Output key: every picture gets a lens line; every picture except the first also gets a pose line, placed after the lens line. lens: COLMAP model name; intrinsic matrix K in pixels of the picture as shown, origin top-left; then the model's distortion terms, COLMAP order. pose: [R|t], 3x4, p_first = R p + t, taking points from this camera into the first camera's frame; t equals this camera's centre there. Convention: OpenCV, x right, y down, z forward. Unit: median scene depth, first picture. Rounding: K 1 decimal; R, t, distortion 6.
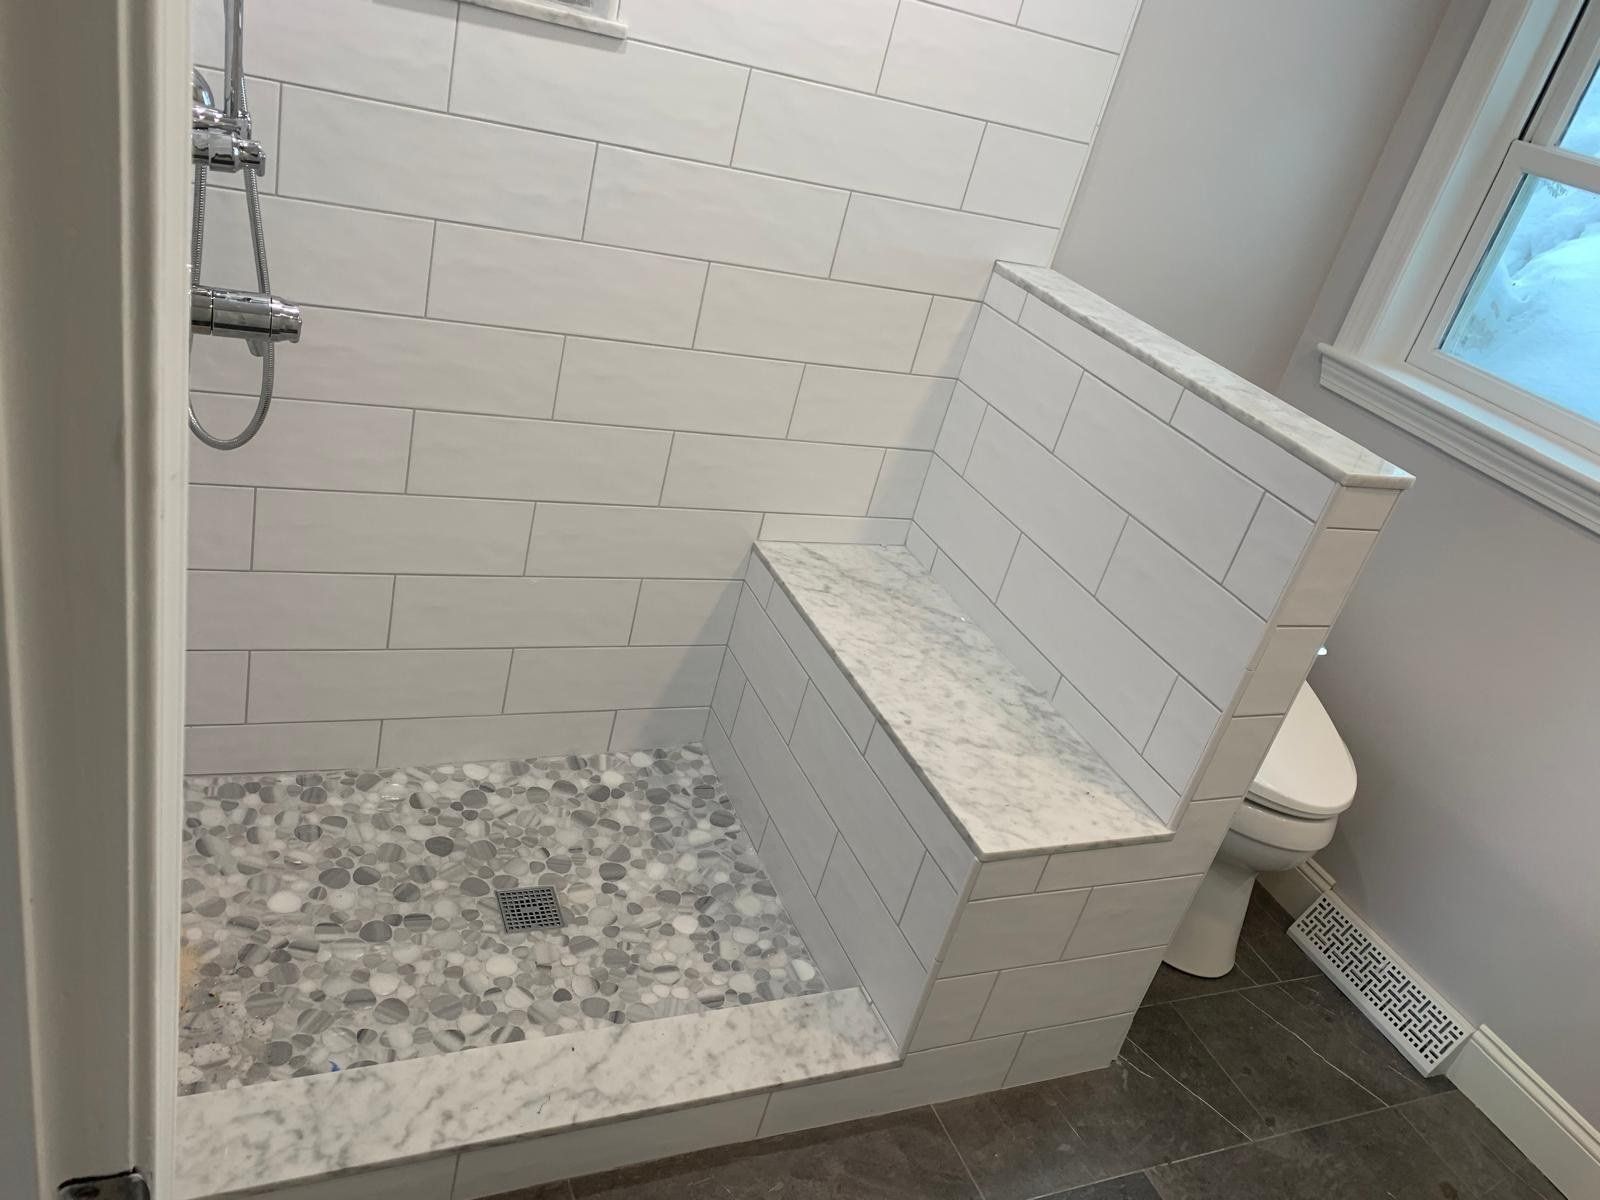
lens RADIAL K [[1229.8, 0, 797.1], [0, 1229.8, 594.1], [0, 0, 1]] dist [0.035548, -0.011869]
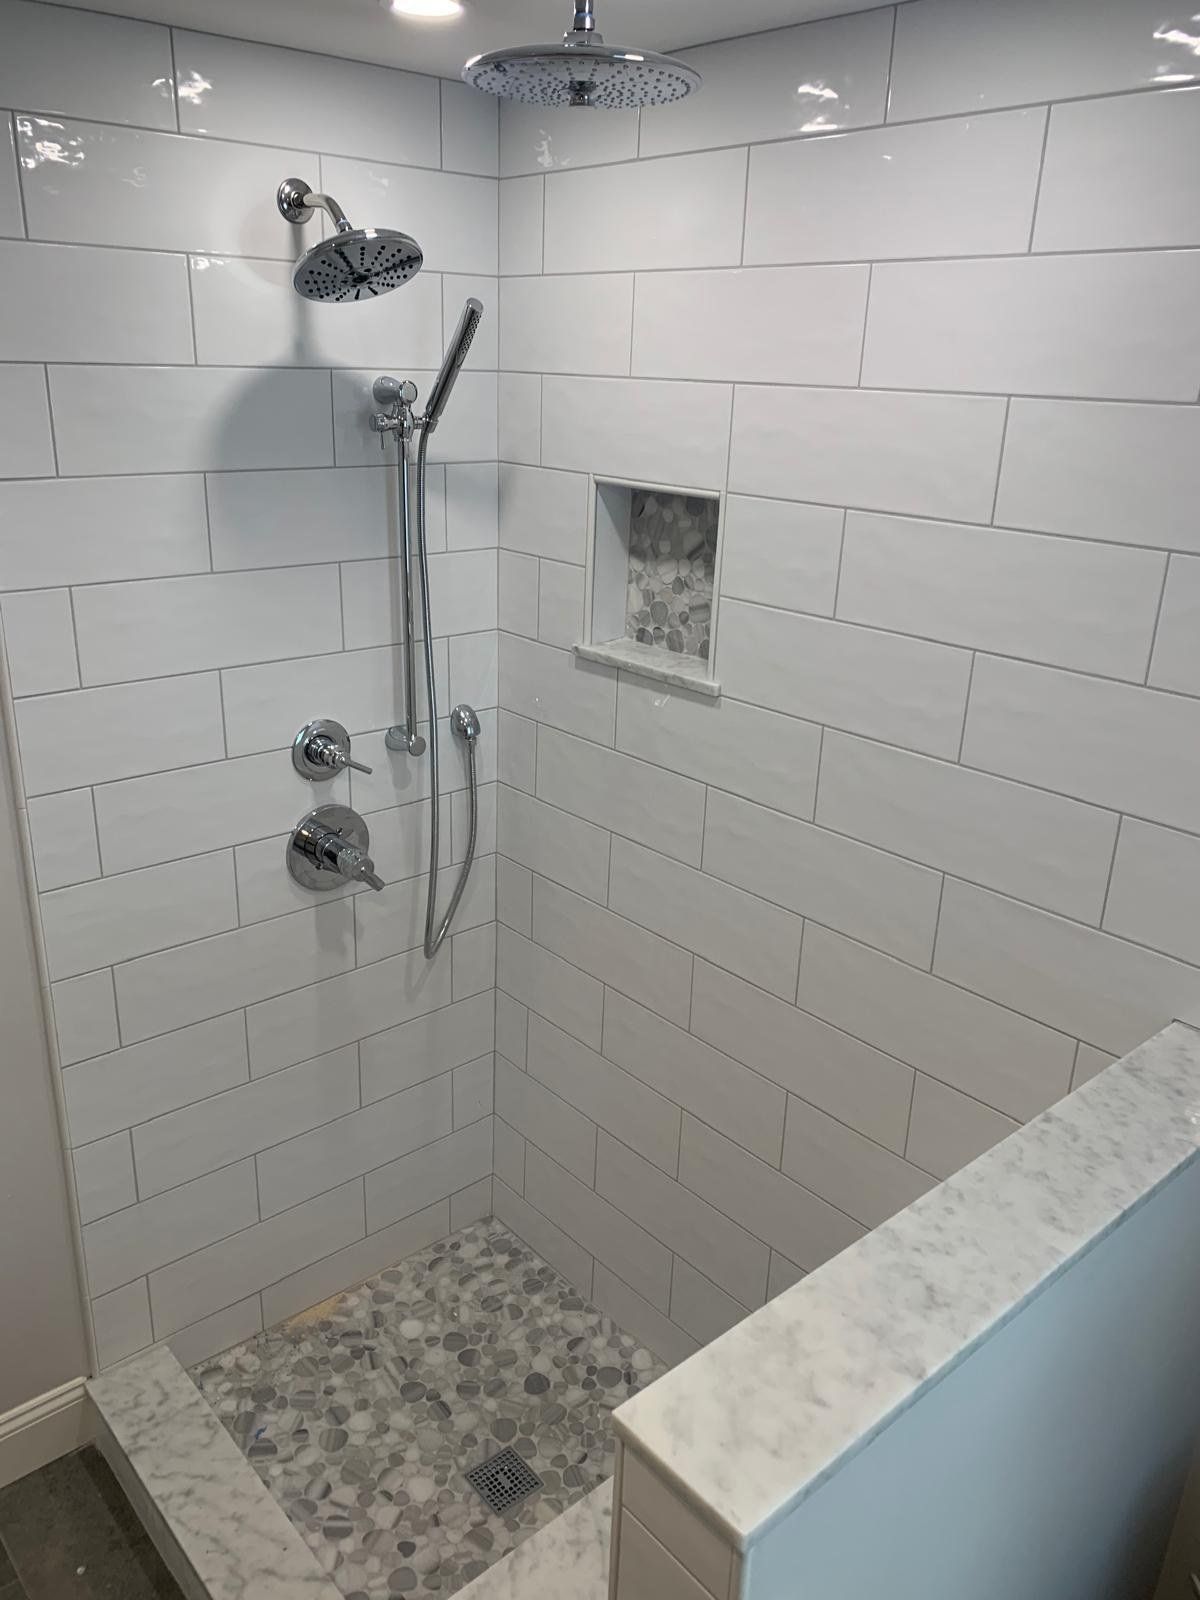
lens RADIAL K [[1229.8, 0, 594.6], [0, 1229.8, 799.1], [0, 0, 1]] dist [0.035548, -0.011869]
pose [[0.298096, 0.091584, -0.950132, 0.761637], [-0.406027, 0.913012, -0.039381, -0.257310], [0.863875, 0.397519, 0.309351, 0.561215]]
